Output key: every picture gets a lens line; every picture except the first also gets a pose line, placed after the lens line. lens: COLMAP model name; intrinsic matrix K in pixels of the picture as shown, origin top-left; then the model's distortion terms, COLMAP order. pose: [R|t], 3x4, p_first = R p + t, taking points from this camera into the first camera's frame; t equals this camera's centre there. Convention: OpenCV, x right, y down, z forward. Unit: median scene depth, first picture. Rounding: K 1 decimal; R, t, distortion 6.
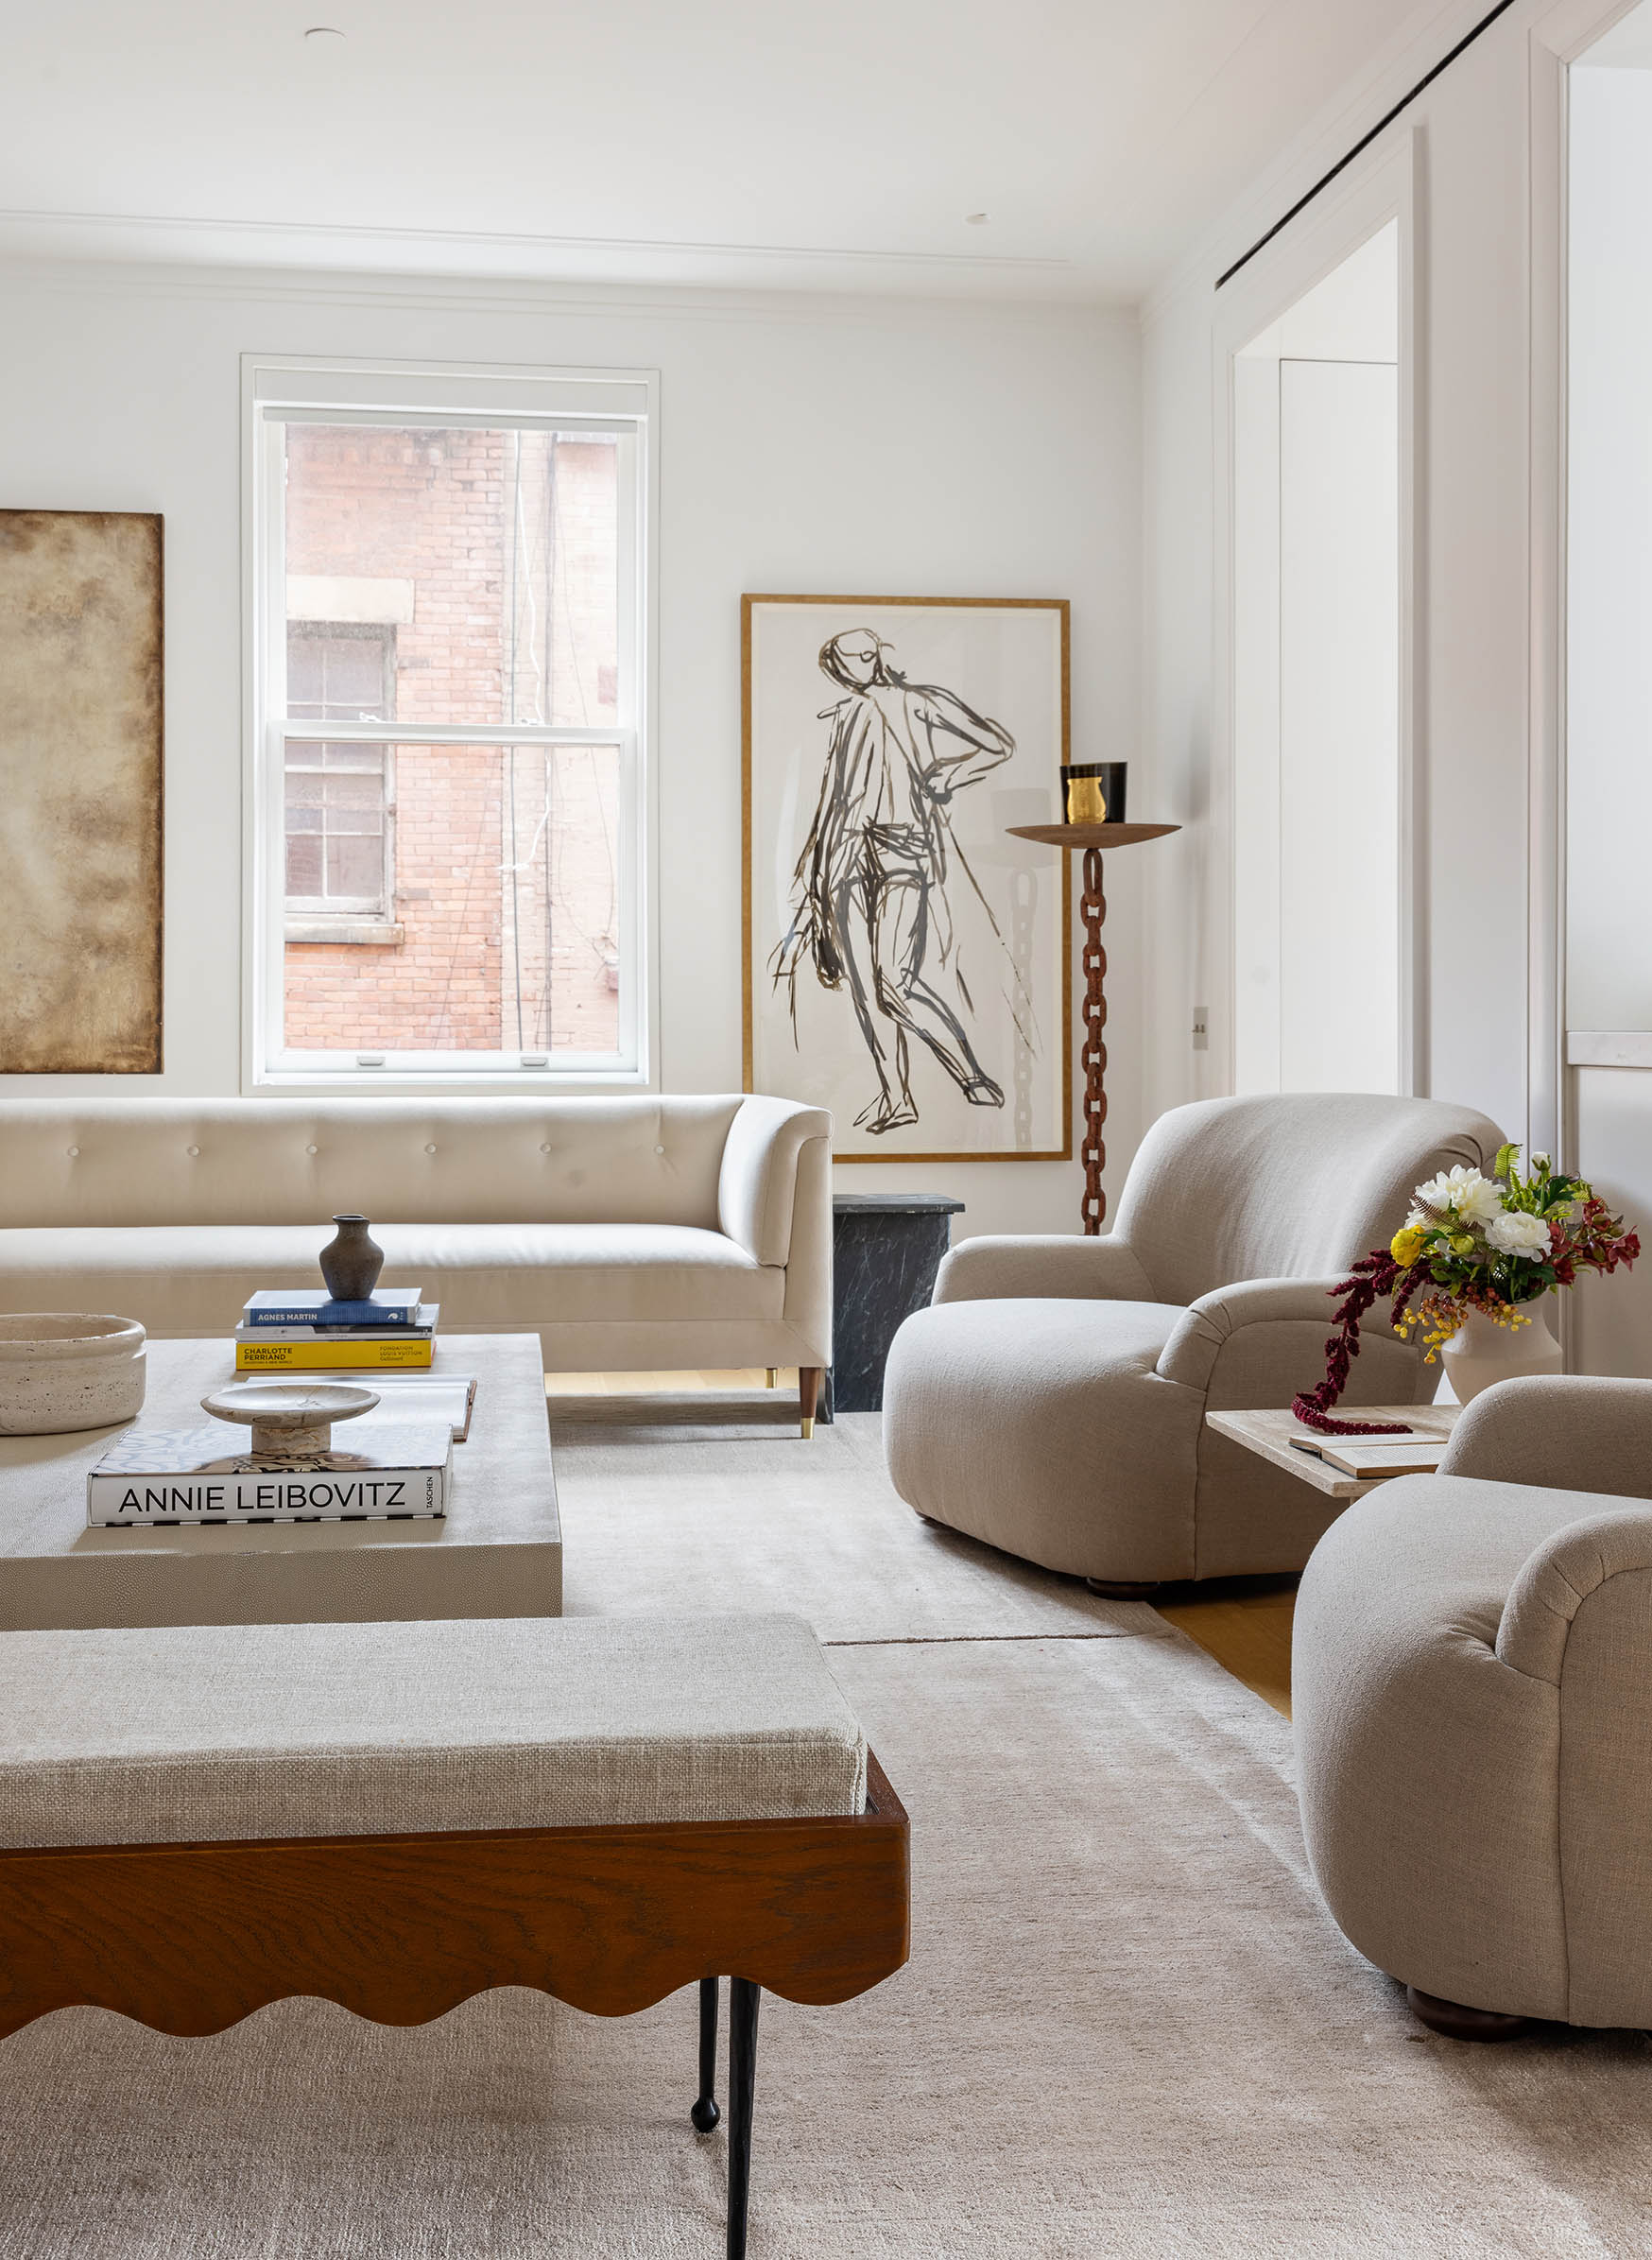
lens RADIAL K [[2366.9, 0, 898.0], [0, 2366.9, 937.8], [0, 0, 1]] dist [0.014255, 0.000000]
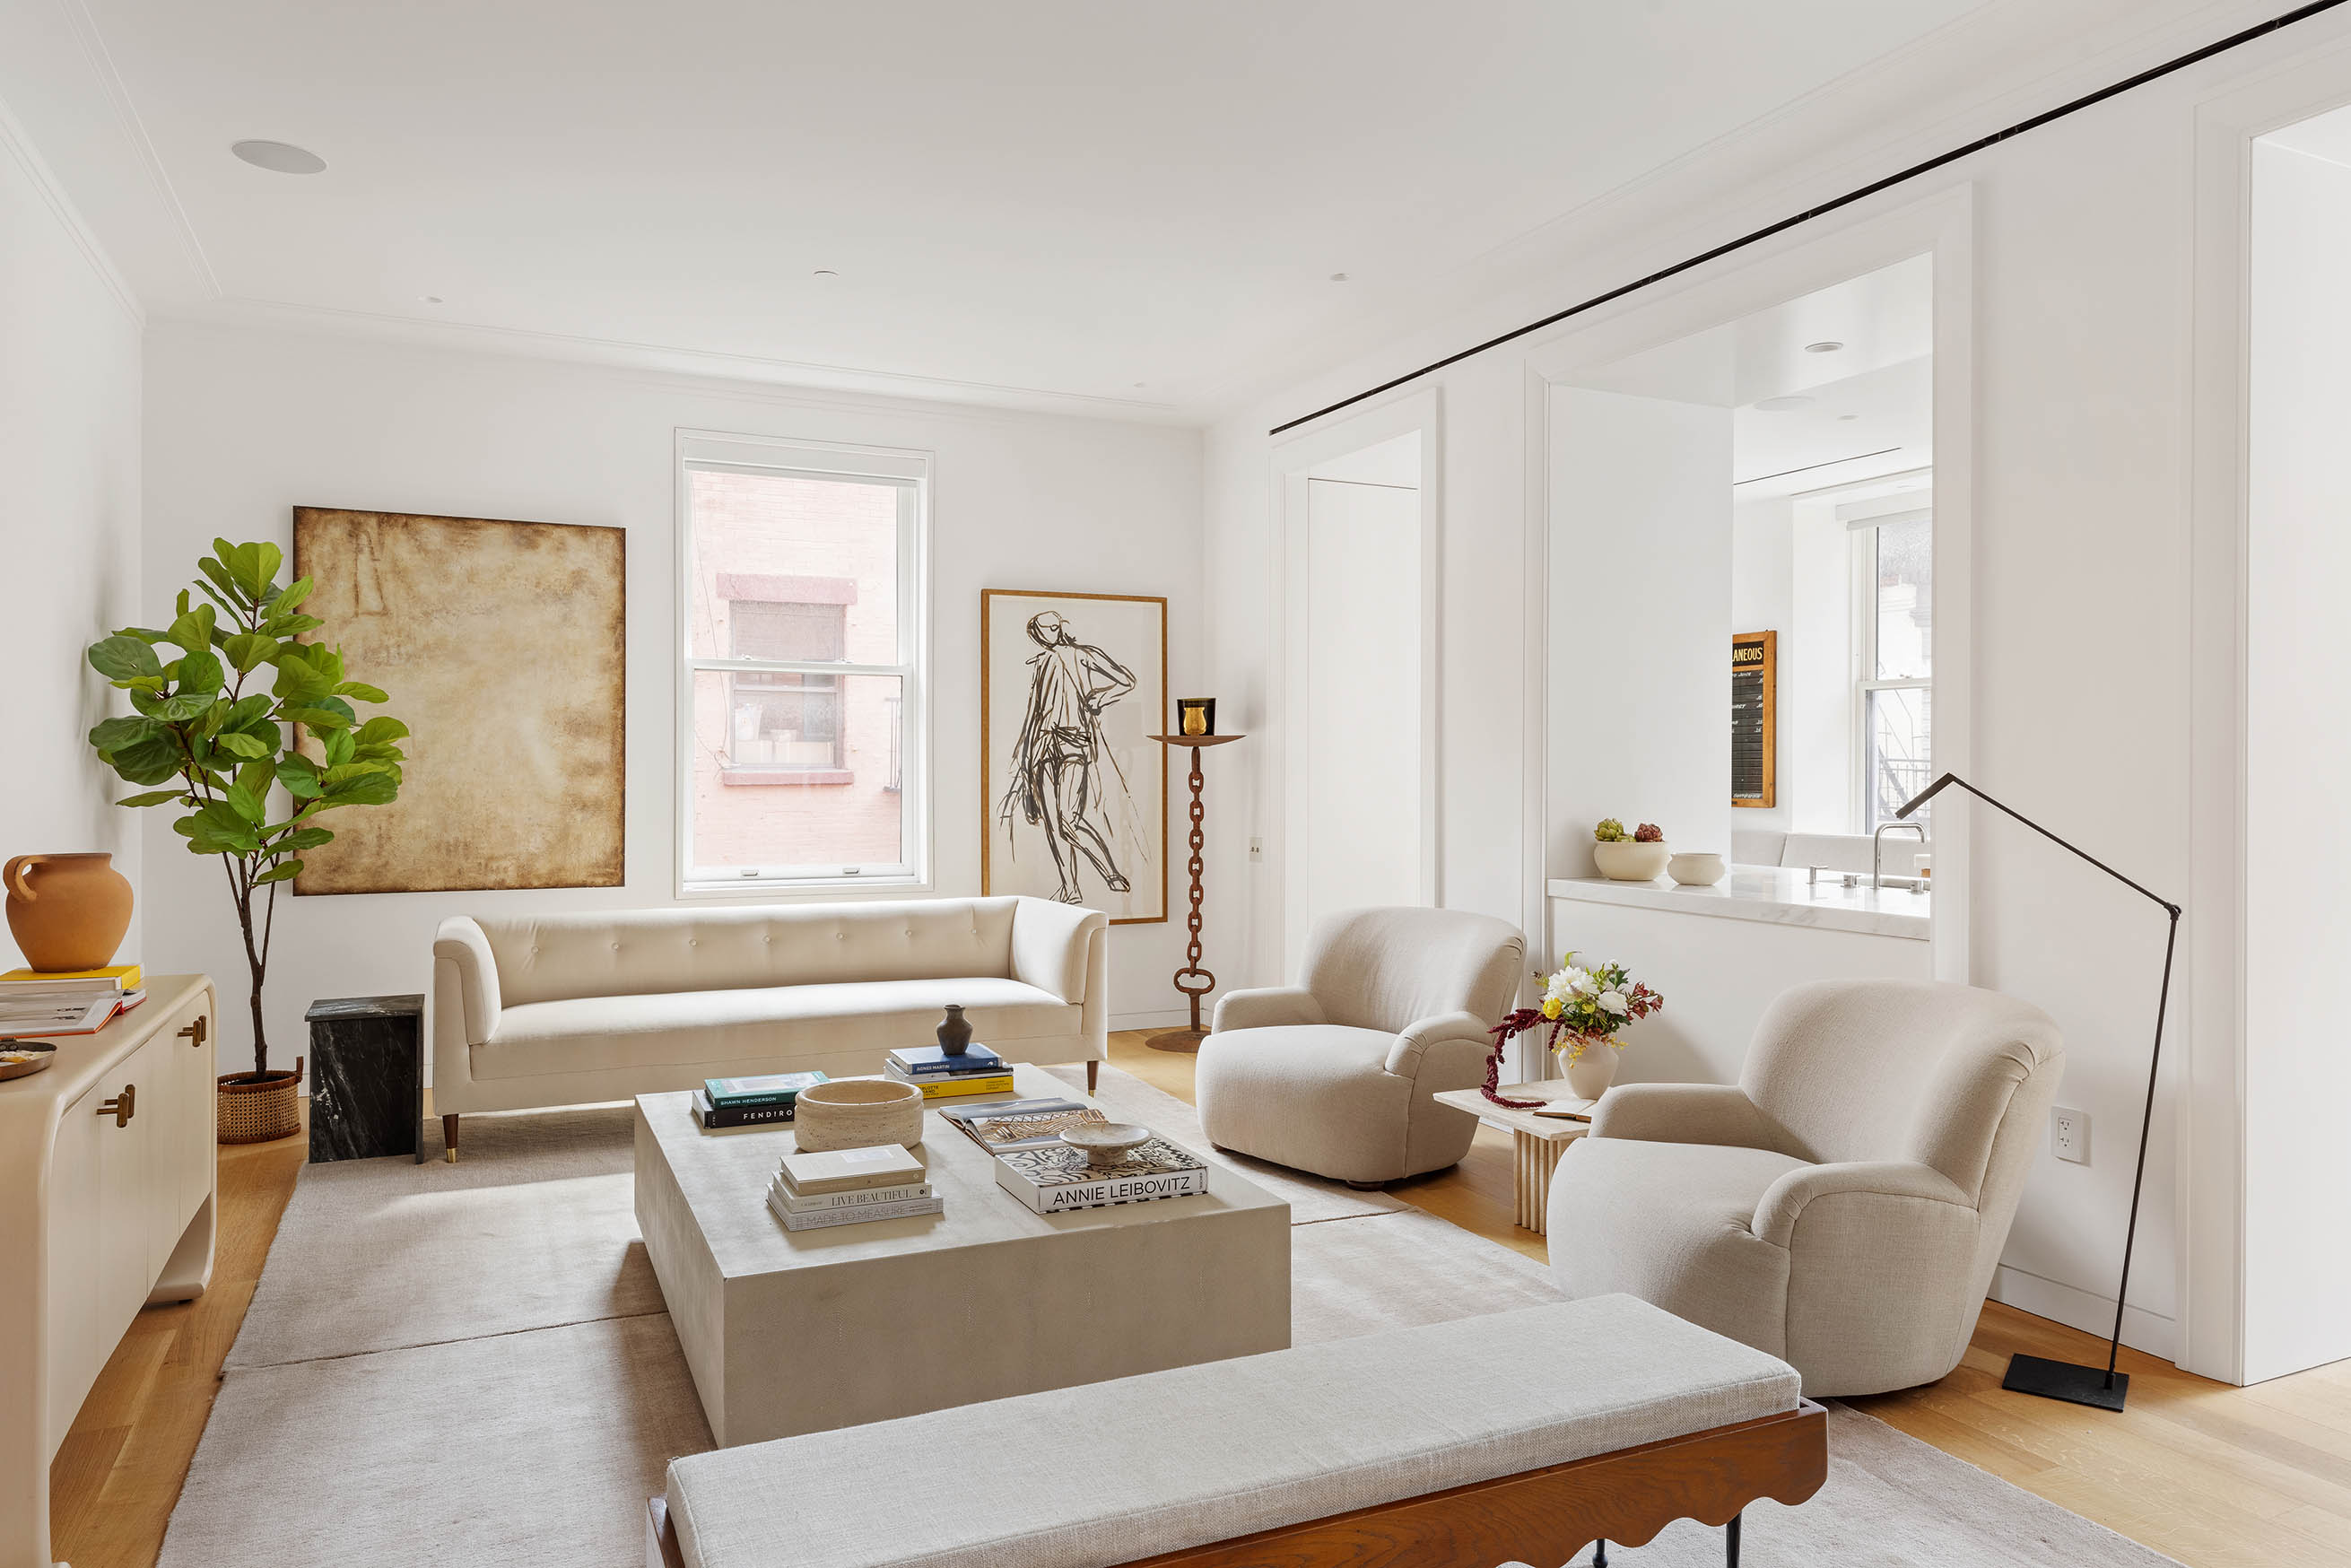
lens RADIAL K [[1512.3, 0, 1253.3], [0, 1512.3, 737.8], [0, 0, 1]] dist [0.008085, -0.002604]
pose [[0.950508, 0.010328, 0.310528, -0.214841], [-0.015261, 0.999793, 0.013461, -0.057379], [-0.310324, -0.017534, 0.950469, -0.074373]]
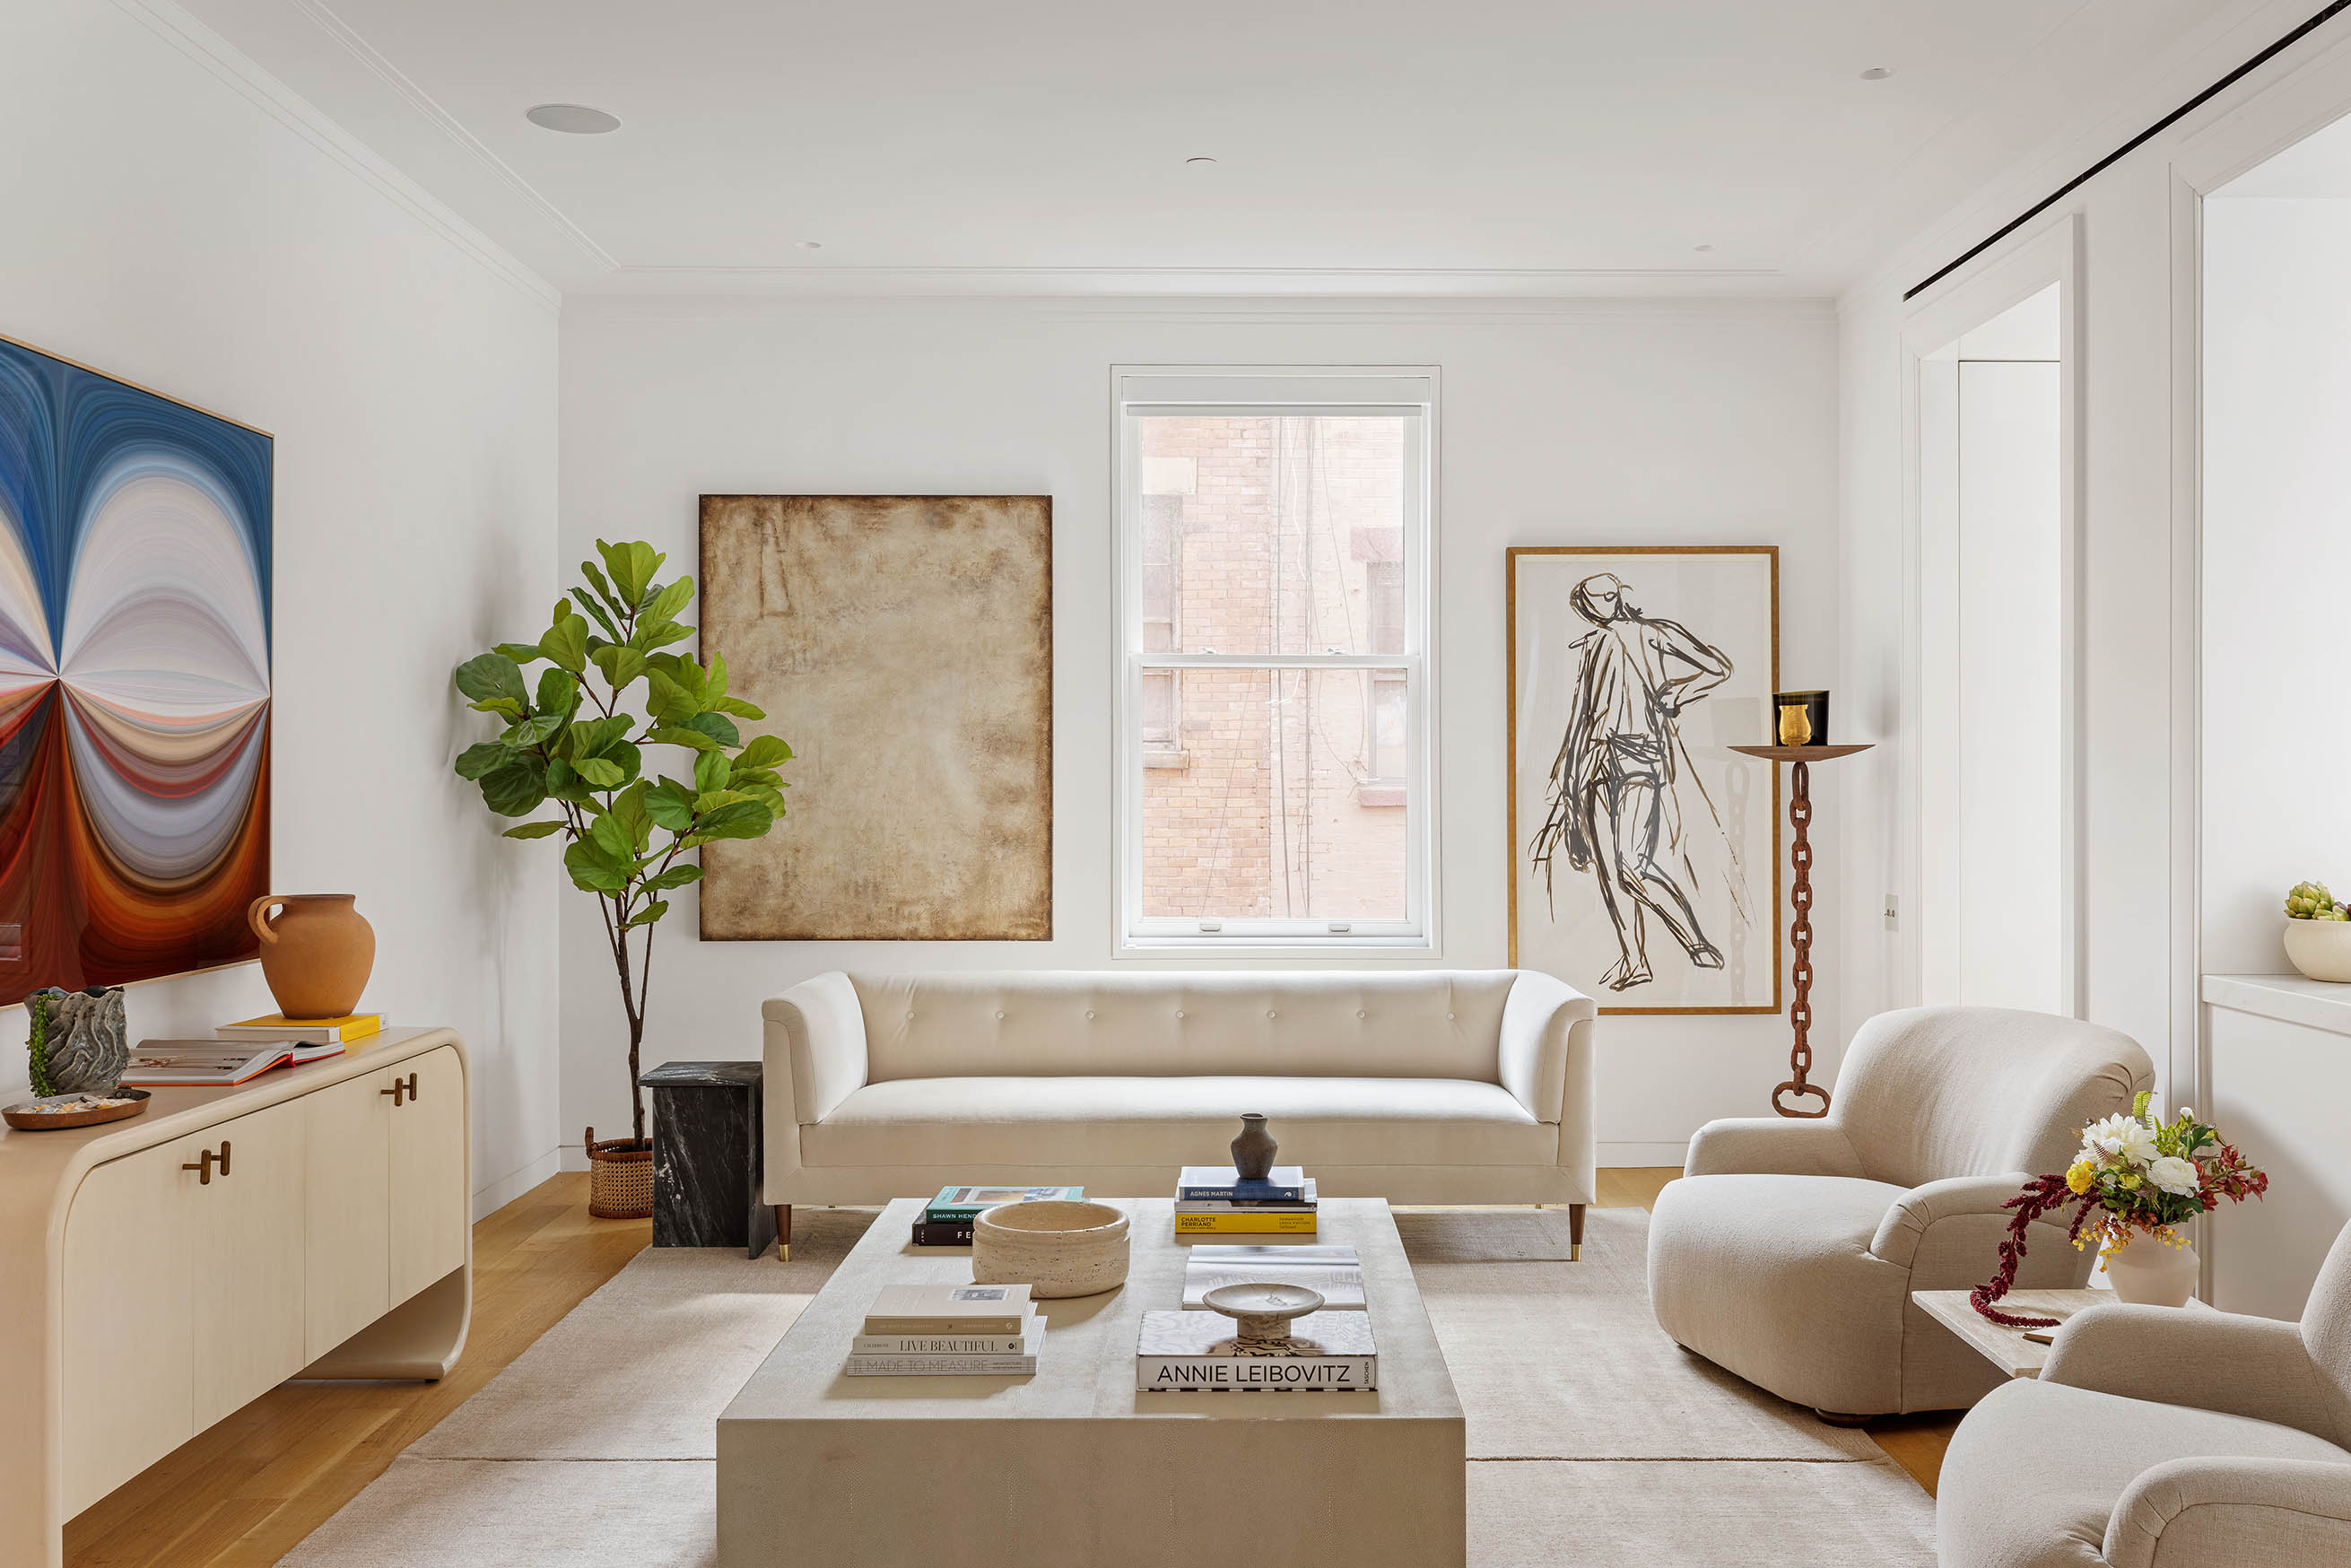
lens RADIAL K [[2158.4, 0, 1347.5], [0, 2158.4, 726.6], [0, 0, 1]] dist [-0.000098, 0.000768]
pose [[0.993893, -0.000403, -0.110347, -0.024821], [0.002009, 0.999894, 0.014441, -0.068935], [0.110330, -0.014575, 0.993788, -0.116160]]
